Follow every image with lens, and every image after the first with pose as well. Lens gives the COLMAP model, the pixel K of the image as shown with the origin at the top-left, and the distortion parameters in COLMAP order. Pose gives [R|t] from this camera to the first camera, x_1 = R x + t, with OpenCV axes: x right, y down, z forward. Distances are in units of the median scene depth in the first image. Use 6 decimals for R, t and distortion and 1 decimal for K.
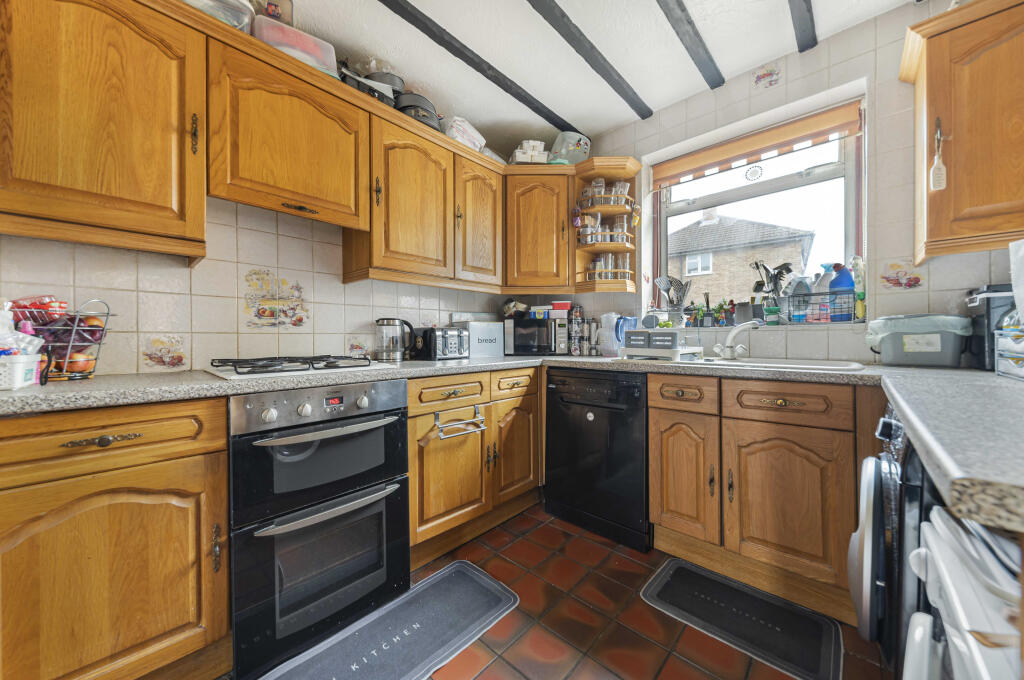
lens RADIAL K [[360.1, 0, 478.6], [0, 360.1, 340.7], [0, 0, 1]] dist [-0.000495, -0.000136]
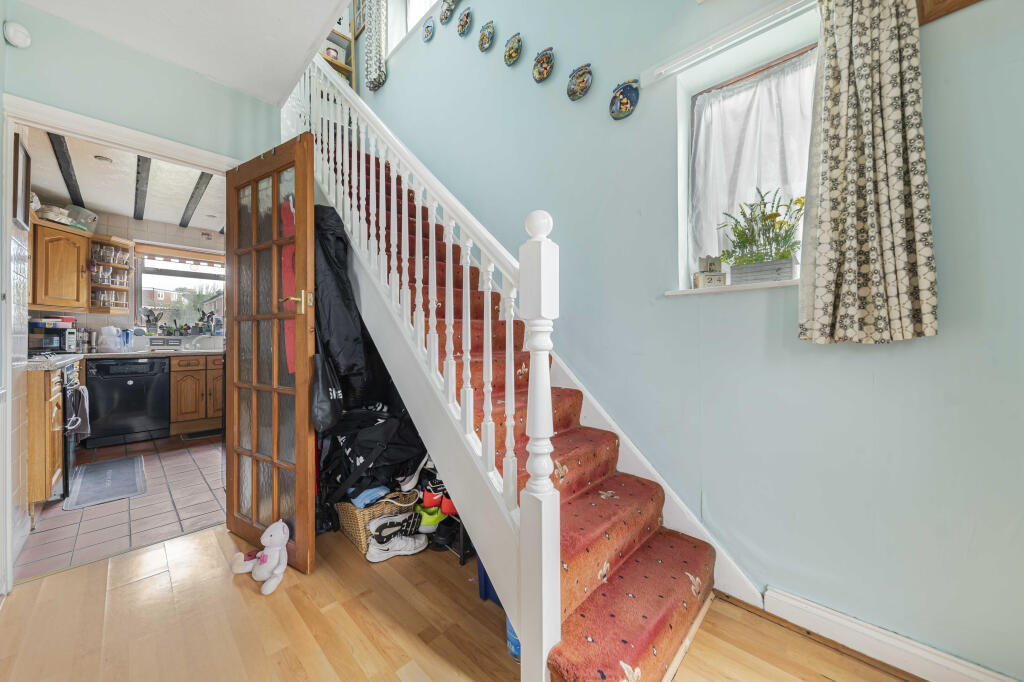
lens RADIAL K [[361.7, 0, 511.6], [0, 361.7, 335.1], [0, 0, 1]] dist [-0.000776, -0.000150]
pose [[-0.046392, 0.013391, 0.998834, -1.624782], [0.008174, 0.999882, -0.013026, -0.000164], [-0.998890, 0.007560, -0.046495, -0.892286]]
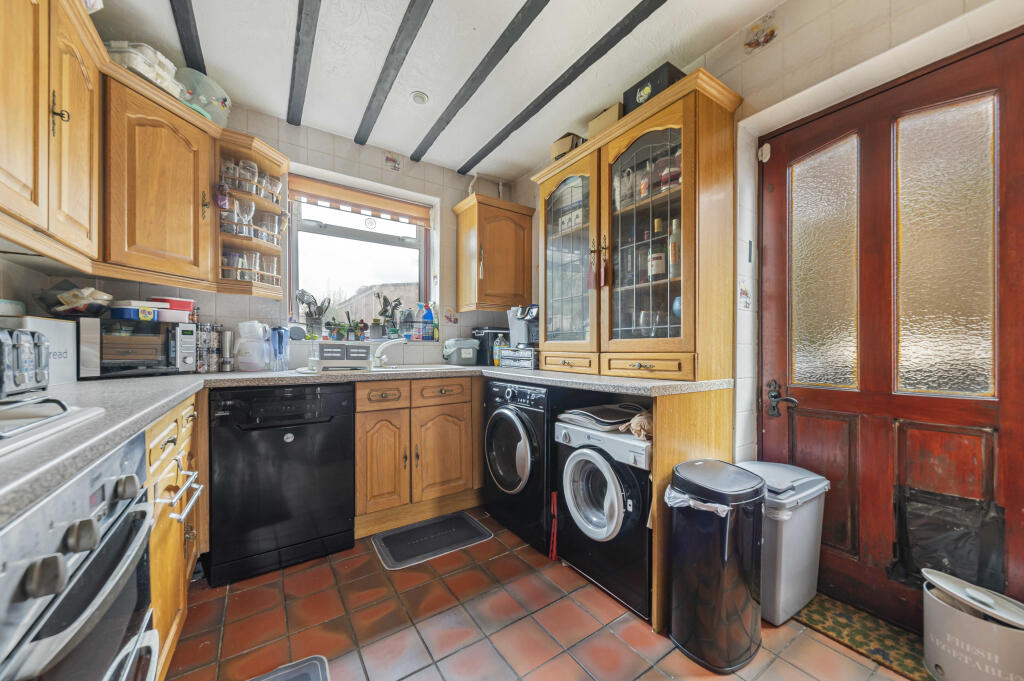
lens RADIAL K [[365.9, 0, 510.9], [0, 365.9, 348.8], [0, 0, 1]] dist [0.009249, -0.000047]
pose [[0.179744, 0.003074, 0.983709, -0.468288], [0.002130, 0.999992, -0.003514, -0.006518], [-0.983711, 0.002727, 0.179736, 0.275852]]
